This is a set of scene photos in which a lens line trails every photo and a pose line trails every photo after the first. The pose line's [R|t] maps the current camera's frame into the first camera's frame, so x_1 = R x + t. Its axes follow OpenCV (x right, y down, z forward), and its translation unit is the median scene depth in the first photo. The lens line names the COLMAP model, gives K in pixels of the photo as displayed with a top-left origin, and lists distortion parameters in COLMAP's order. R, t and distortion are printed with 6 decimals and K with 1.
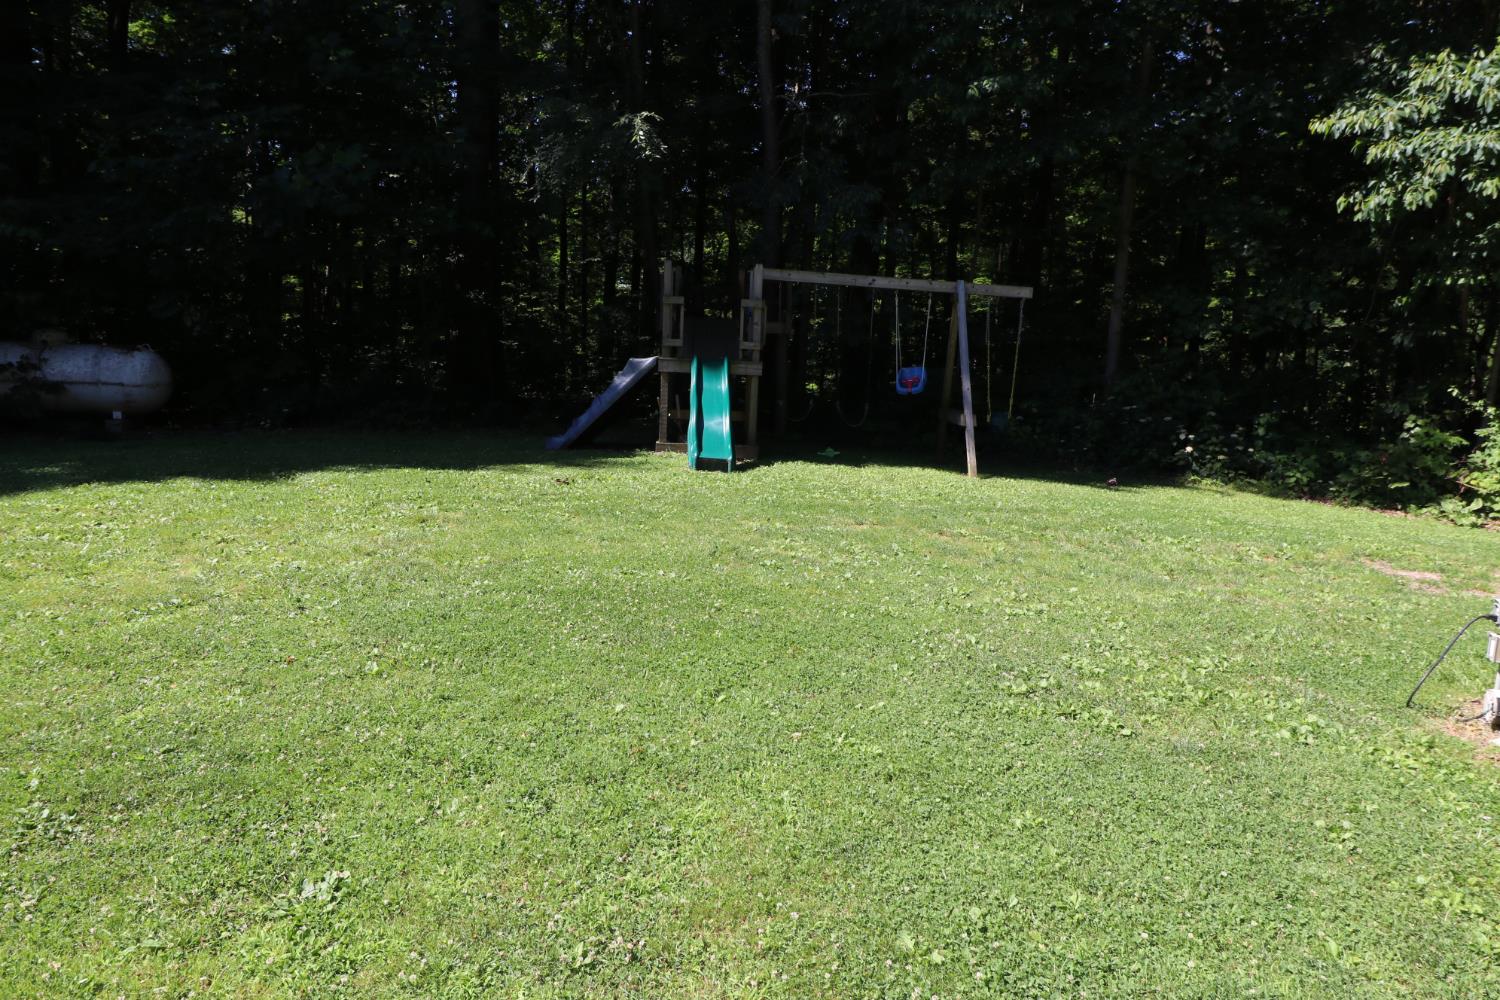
lens RADIAL K [[1016.7, 0, 751.6], [0, 1016.7, 495.6], [0, 0, 1]] dist [-0.022998, -0.003221]
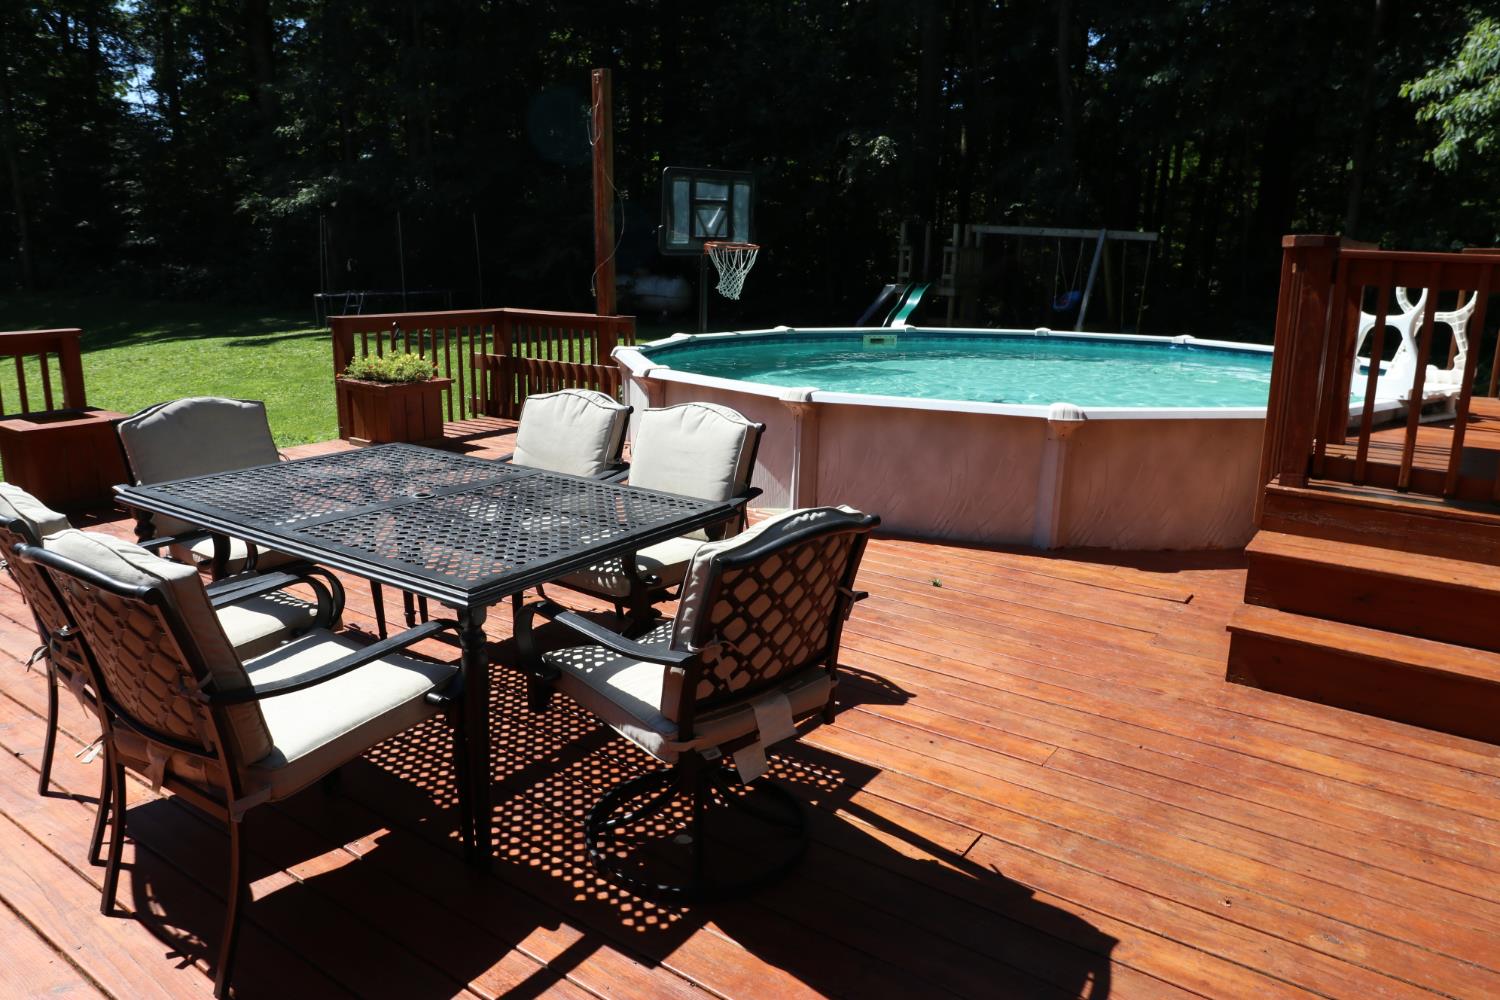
lens RADIAL K [[1016.7, 0, 756.1], [0, 1016.7, 491.8], [0, 0, 1]] dist [-0.022998, -0.003221]
pose [[0.783849, 0.126901, -0.607847, 0.763711], [-0.076614, 0.991180, 0.108132, 0.035807], [0.616208, -0.038189, 0.786657, -0.434870]]
